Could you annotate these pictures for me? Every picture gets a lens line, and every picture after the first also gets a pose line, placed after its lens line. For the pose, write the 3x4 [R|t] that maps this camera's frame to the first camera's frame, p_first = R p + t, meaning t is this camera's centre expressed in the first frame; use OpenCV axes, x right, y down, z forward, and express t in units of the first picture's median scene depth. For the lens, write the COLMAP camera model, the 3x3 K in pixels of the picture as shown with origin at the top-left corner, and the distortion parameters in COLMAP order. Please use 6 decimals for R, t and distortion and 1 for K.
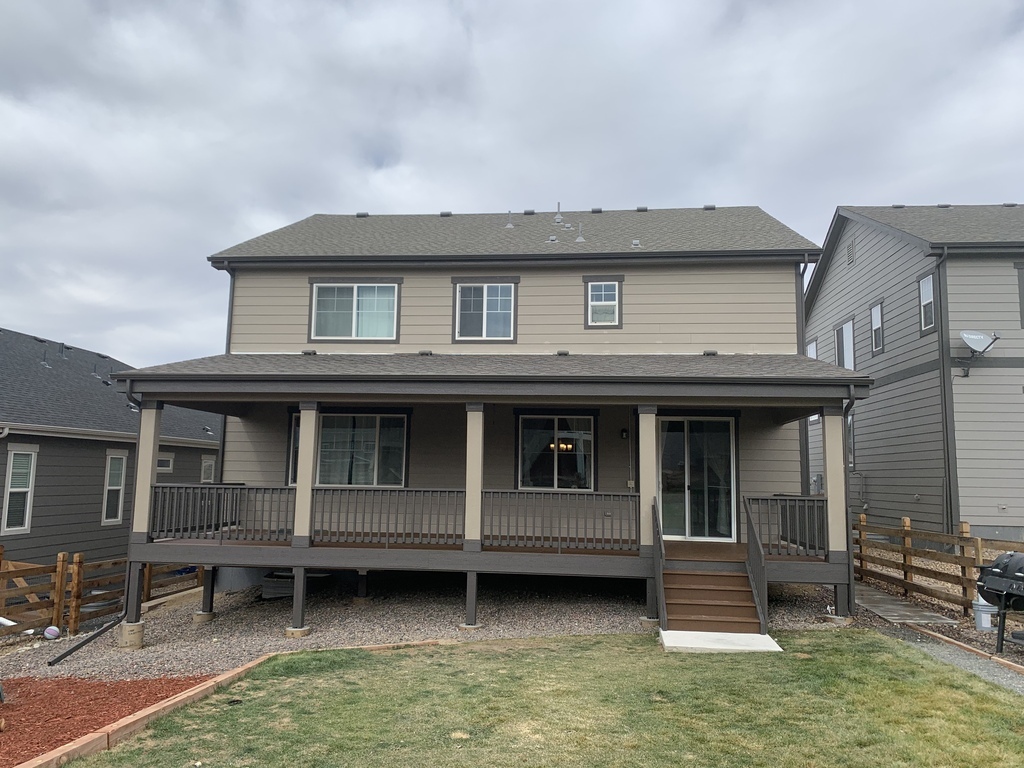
lens RADIAL K [[778.7, 0, 516.8], [0, 778.7, 374.2], [0, 0, 1]] dist [0.079820, -0.104925]
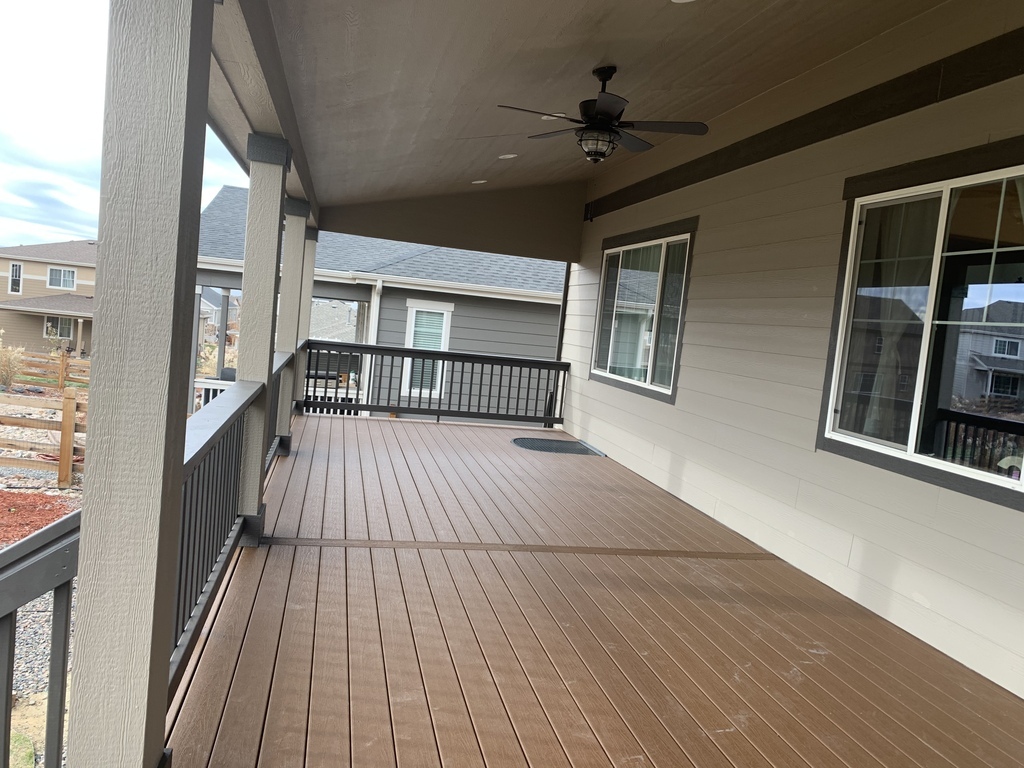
lens RADIAL K [[778.7, 0, 516.8], [0, 778.7, 374.2], [0, 0, 1]] dist [0.079820, -0.104925]
pose [[0.338831, 0.078838, -0.937538, 0.254824], [0.032934, 0.994878, 0.095562, 0.087639], [0.940271, -0.063256, 0.334499, 0.772816]]
